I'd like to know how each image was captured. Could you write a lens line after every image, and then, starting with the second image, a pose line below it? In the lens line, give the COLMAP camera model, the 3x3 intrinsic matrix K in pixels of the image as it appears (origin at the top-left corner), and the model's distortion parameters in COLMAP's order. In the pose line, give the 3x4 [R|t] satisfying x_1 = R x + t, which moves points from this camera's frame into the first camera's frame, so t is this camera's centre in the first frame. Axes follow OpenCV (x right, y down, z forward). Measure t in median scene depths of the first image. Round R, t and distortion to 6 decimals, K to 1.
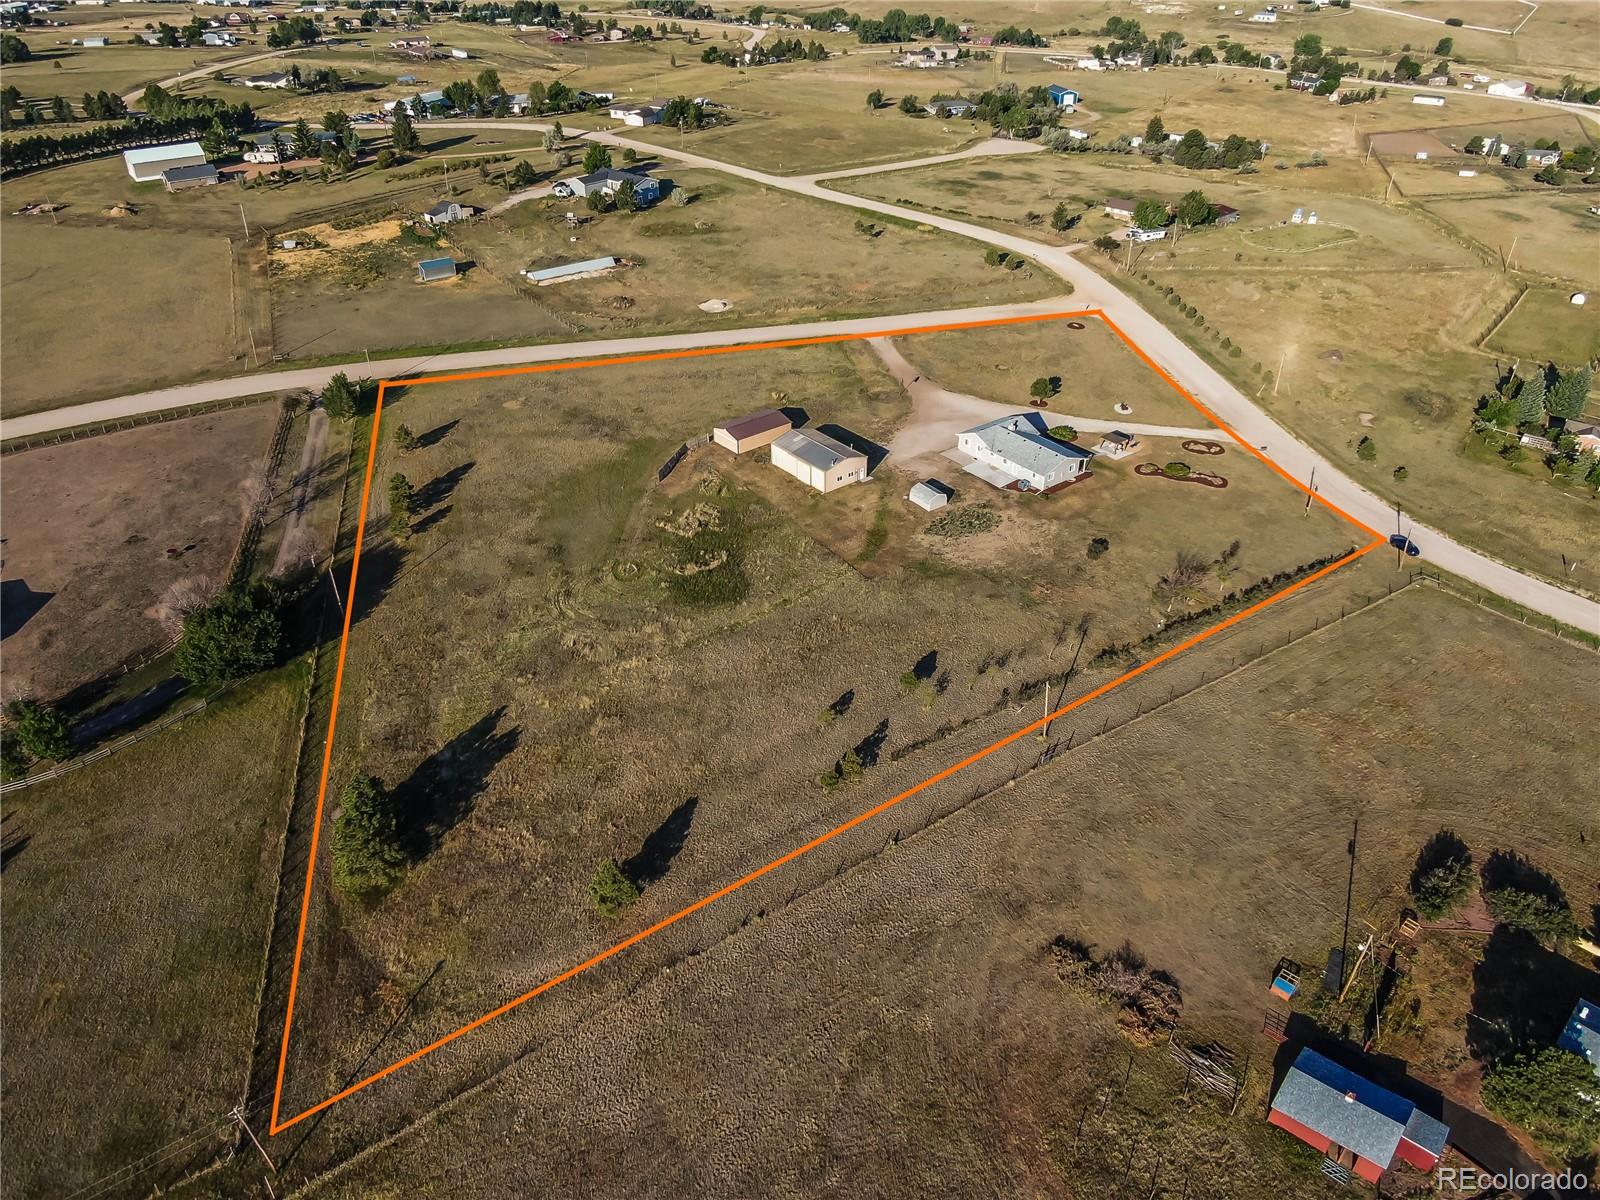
lens RADIAL K [[1141.3, 0, 800.0], [0, 1141.3, 600.0], [0, 0, 1]] dist [-0.019042, -0.002143]
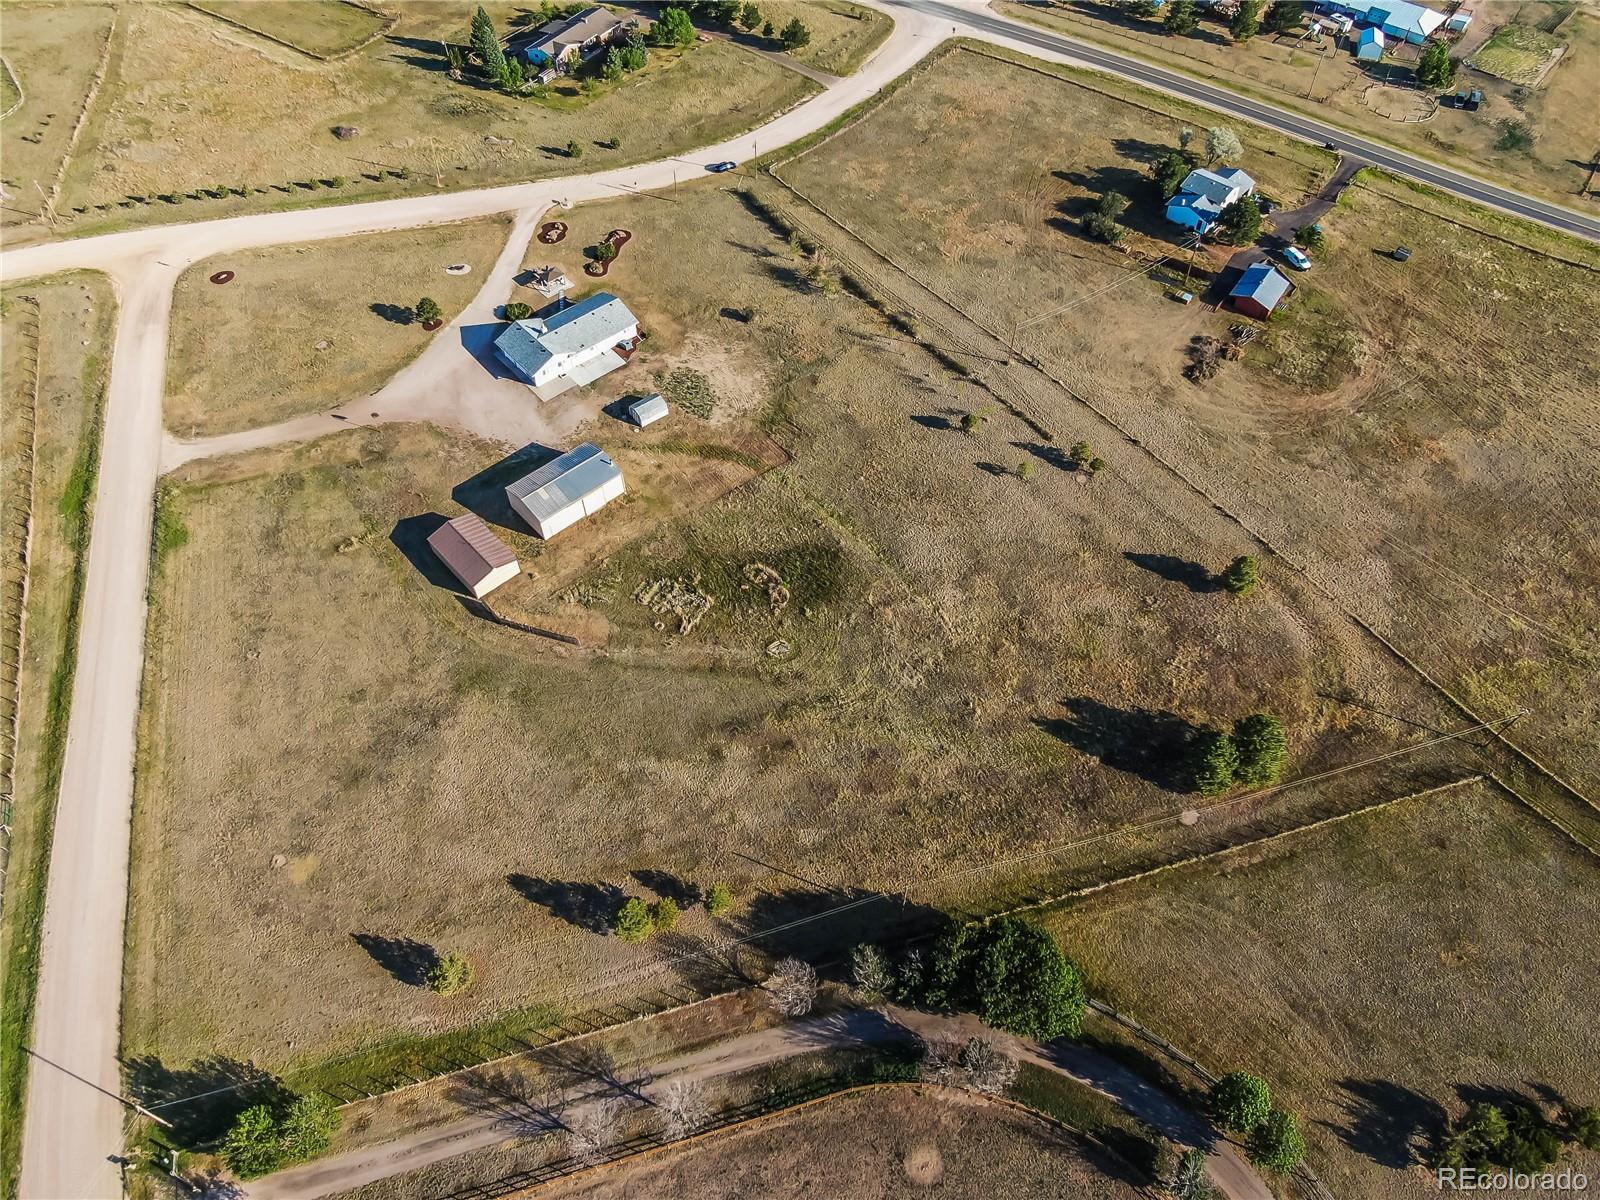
lens RADIAL K [[1141.3, 0, 800.0], [0, 1141.3, 600.0], [0, 0, 1]] dist [-0.019042, -0.002143]
pose [[-0.053666, -0.782186, 0.620730, -0.655795], [0.559459, 0.491348, 0.667520, -0.614974], [-0.827119, 0.383096, 0.411233, 0.574777]]
